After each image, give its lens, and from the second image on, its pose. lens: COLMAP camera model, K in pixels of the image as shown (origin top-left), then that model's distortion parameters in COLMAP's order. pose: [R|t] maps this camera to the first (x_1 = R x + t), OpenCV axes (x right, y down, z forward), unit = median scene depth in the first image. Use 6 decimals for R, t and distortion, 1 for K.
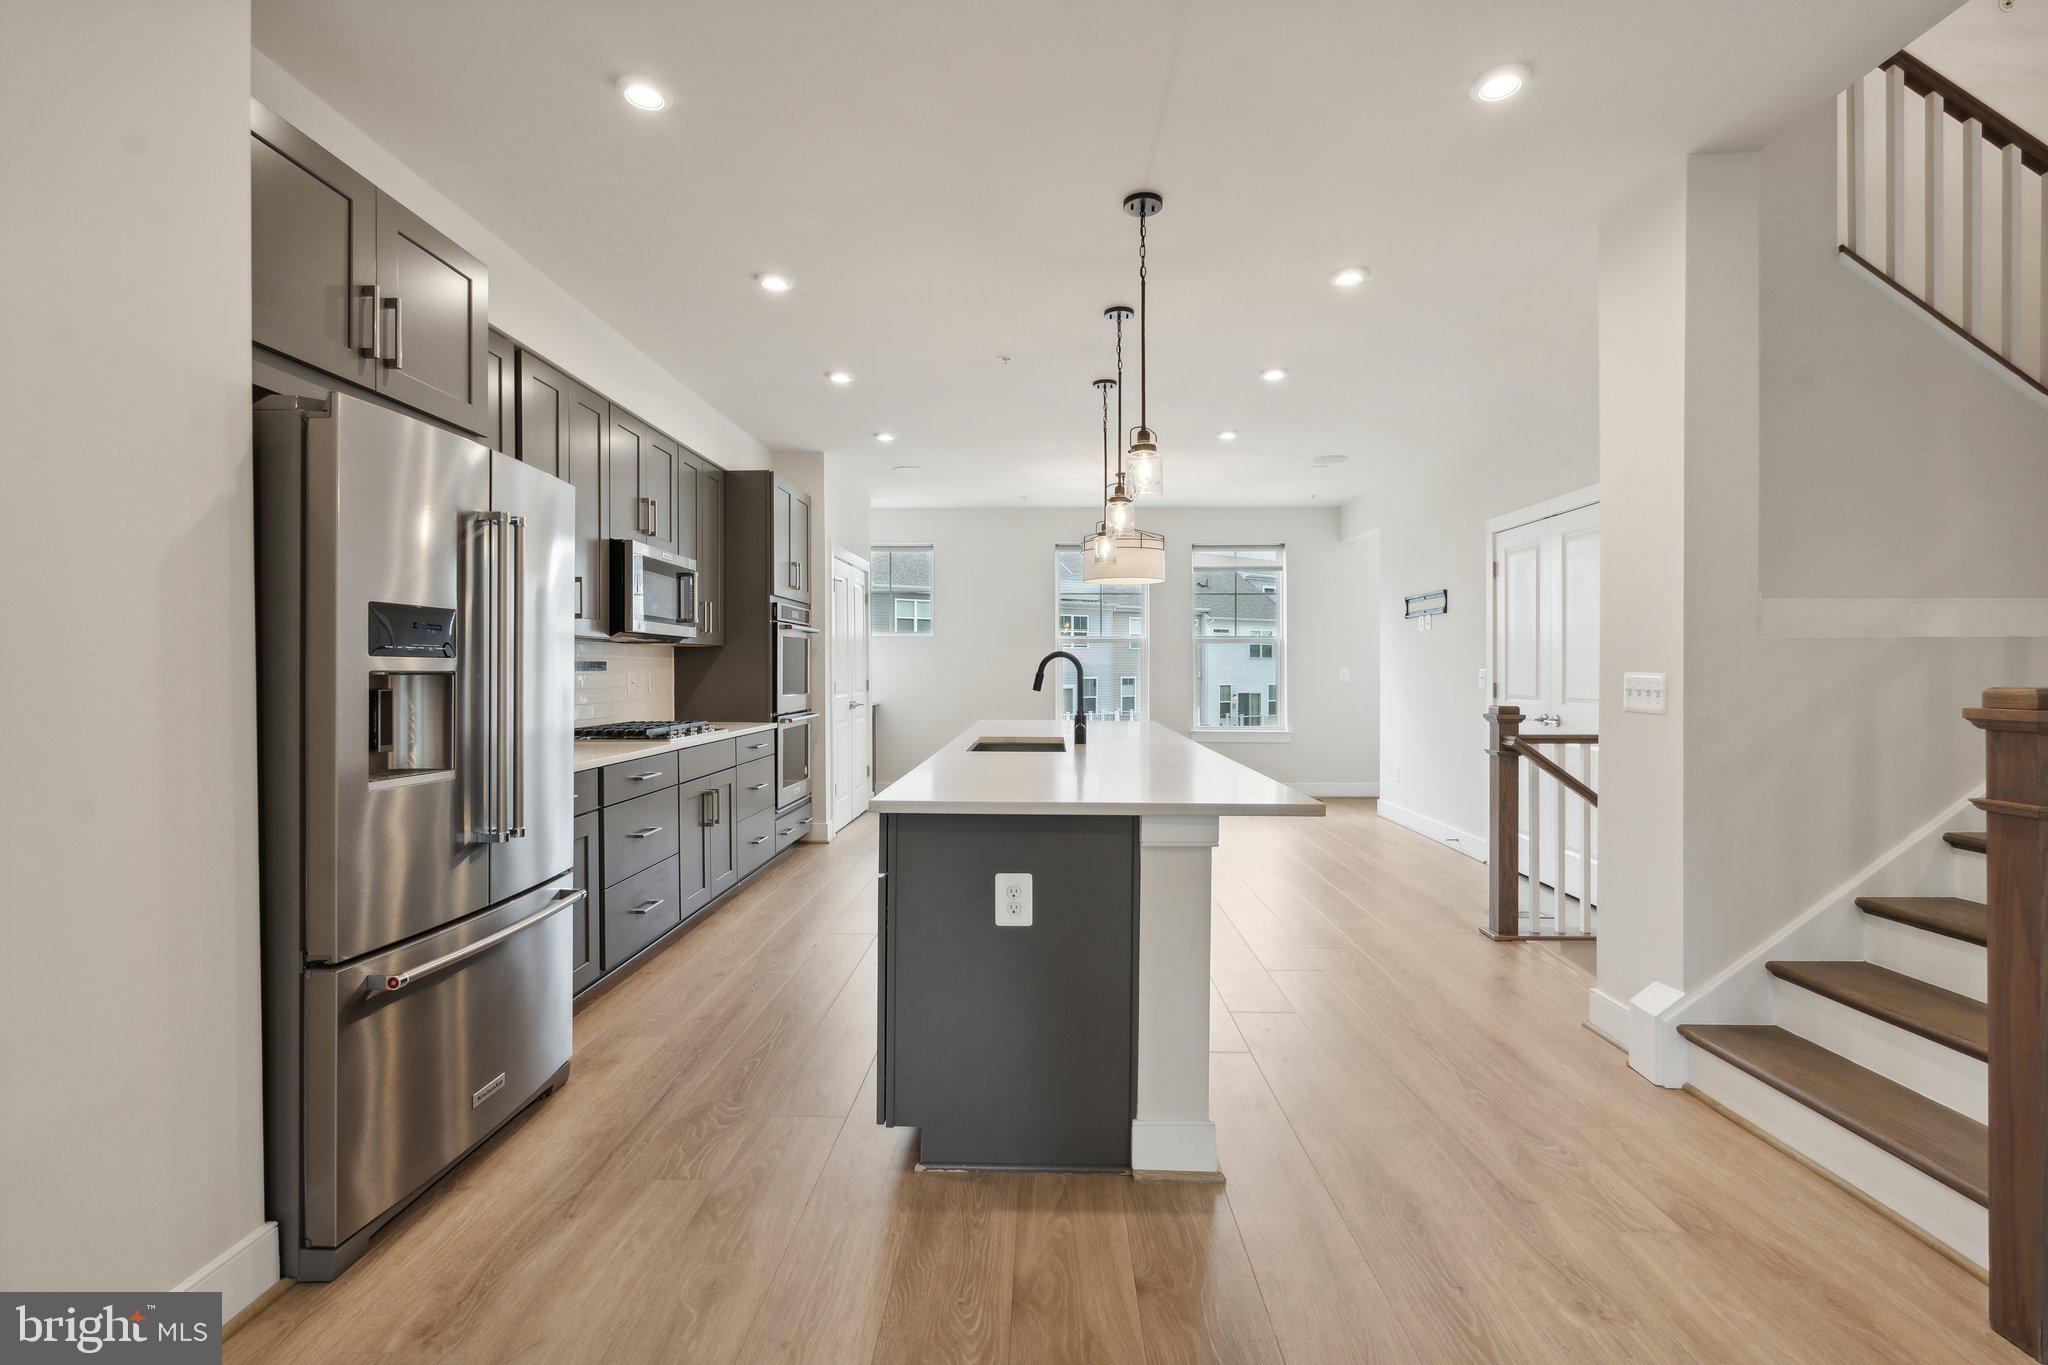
lens RADIAL K [[908.0, 0, 1016.5], [0, 908.0, 672.7], [0, 0, 1]] dist [-0.004427, -0.000269]
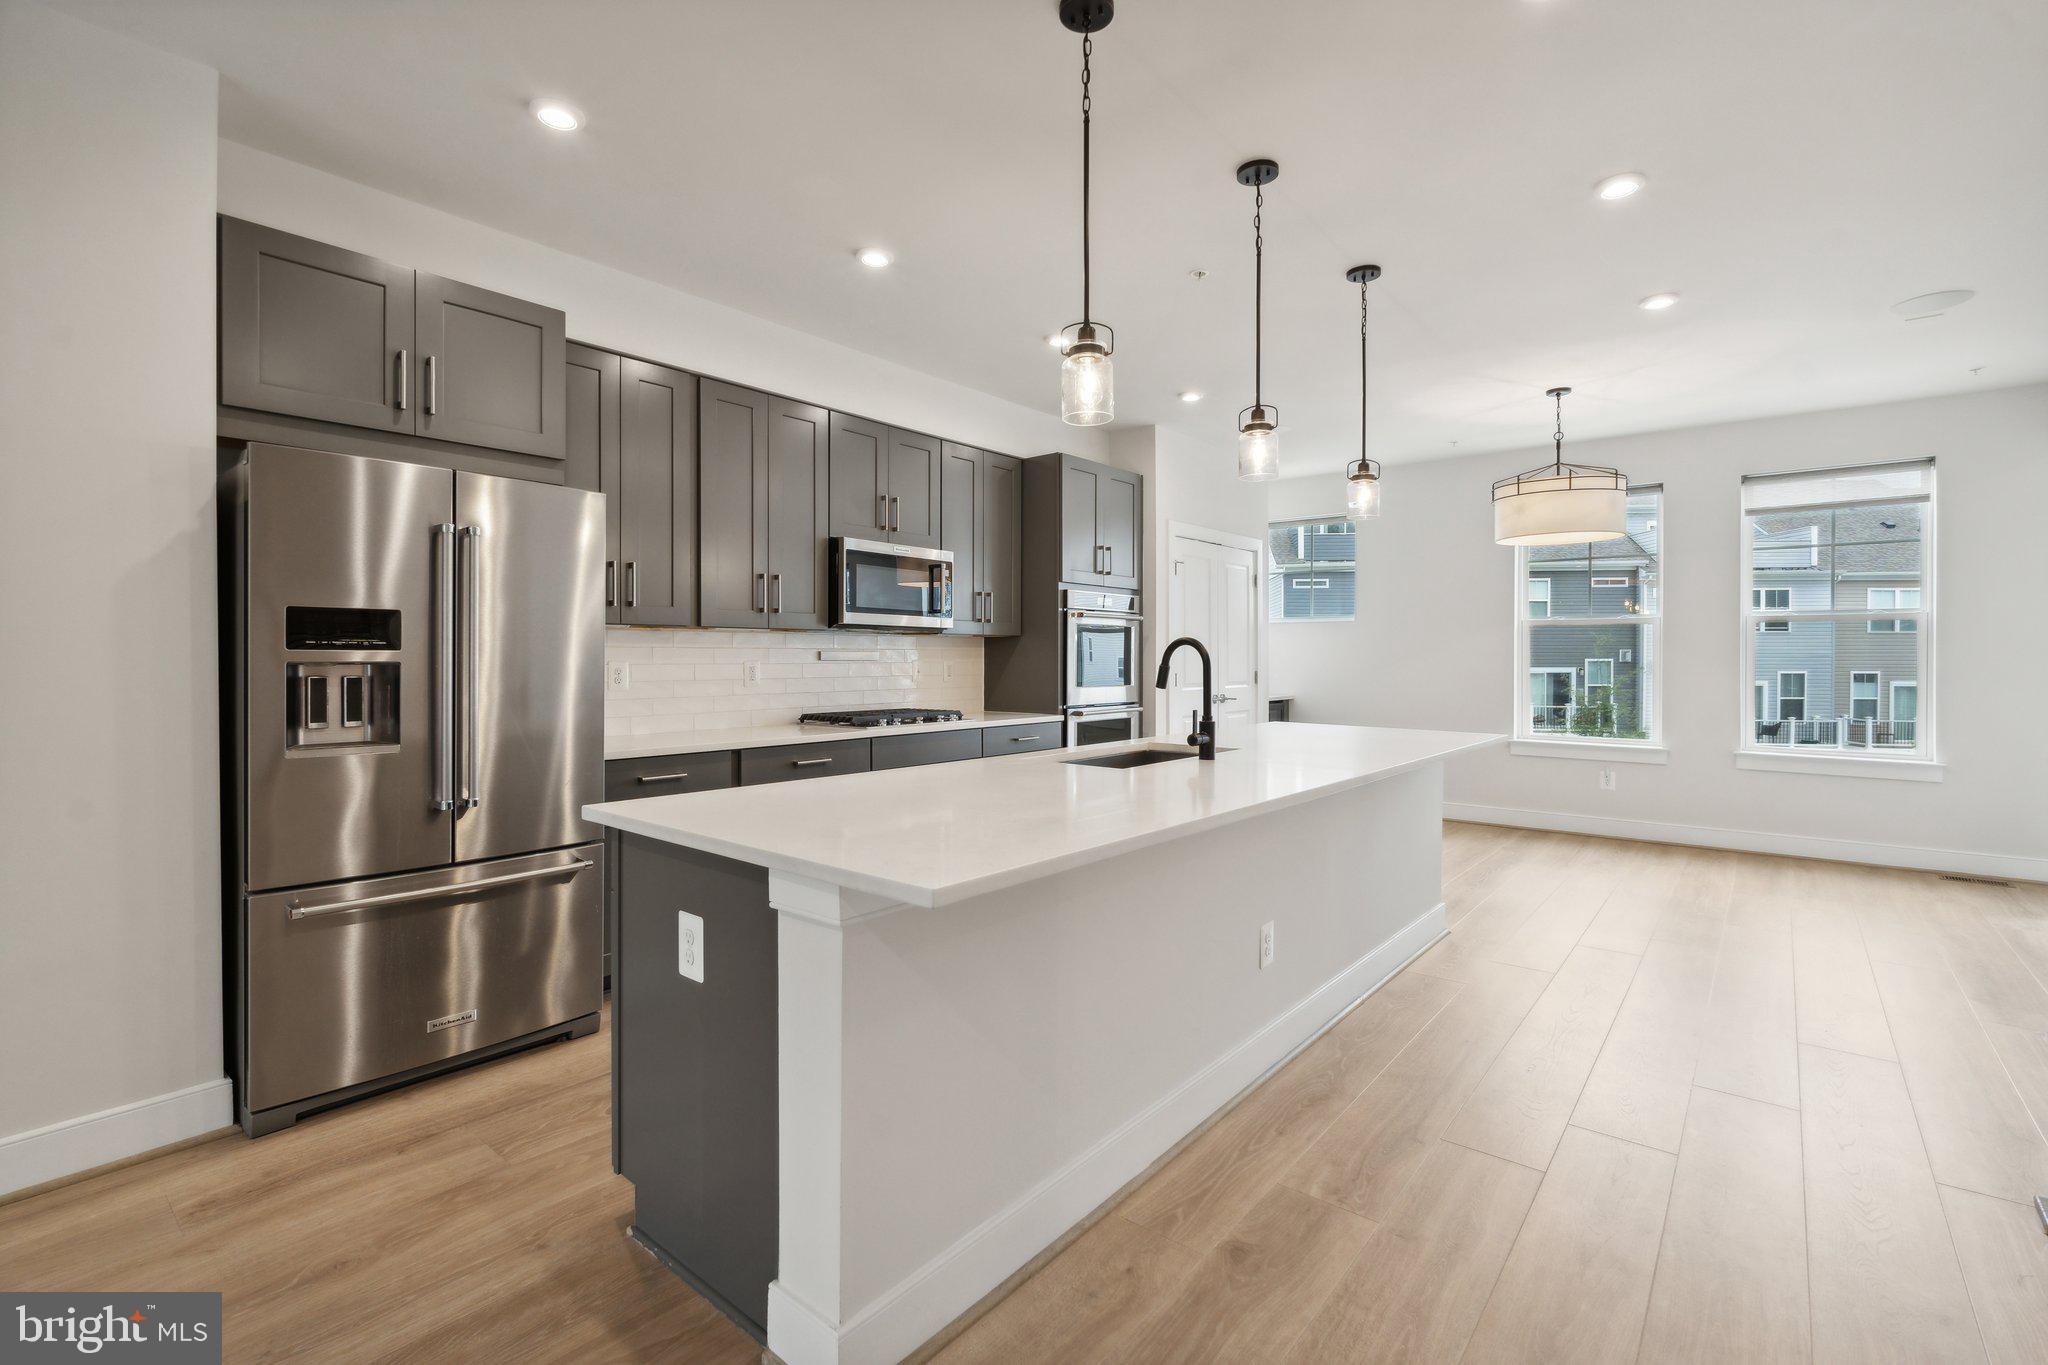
lens RADIAL K [[908.0, 0, 1027.5], [0, 908.0, 665.6], [0, 0, 1]] dist [-0.004427, -0.000269]
pose [[0.788080, 0.007832, -0.615523, 0.357095], [-0.005326, 0.999968, 0.005905, -0.003338], [0.615550, -0.001376, 0.788097, 0.269348]]
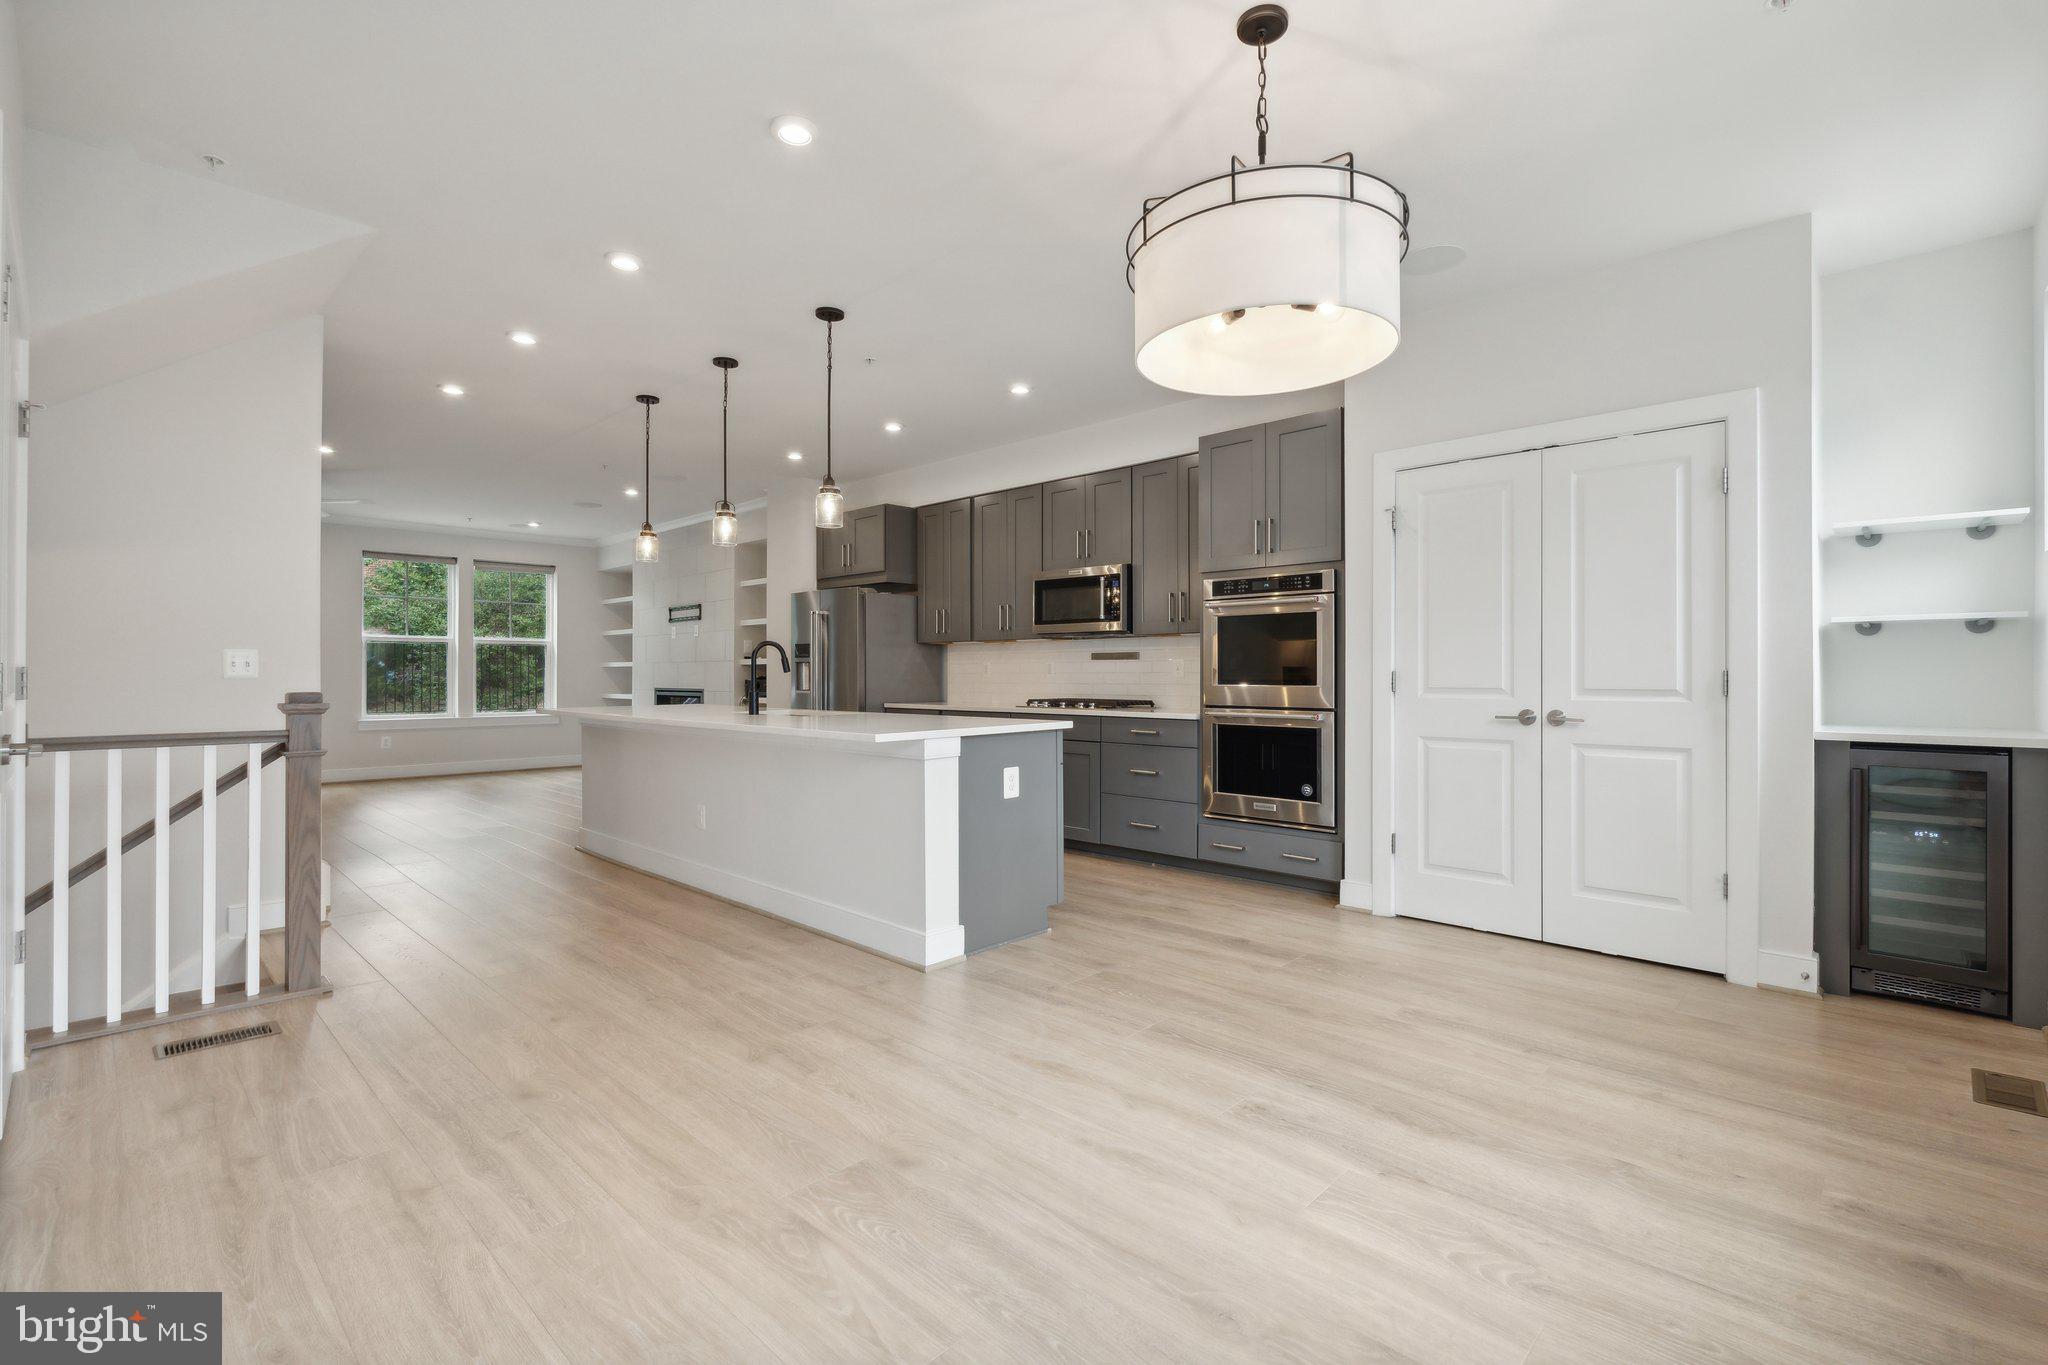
lens RADIAL K [[908.0, 0, 1025.8], [0, 908.0, 671.5], [0, 0, 1]] dist [-0.004427, -0.000269]
pose [[-0.665793, 0.003565, -0.746128, 0.648191], [0.000434, 0.999990, 0.004391, 0.010928], [0.746136, 0.002600, -0.665788, 1.802240]]
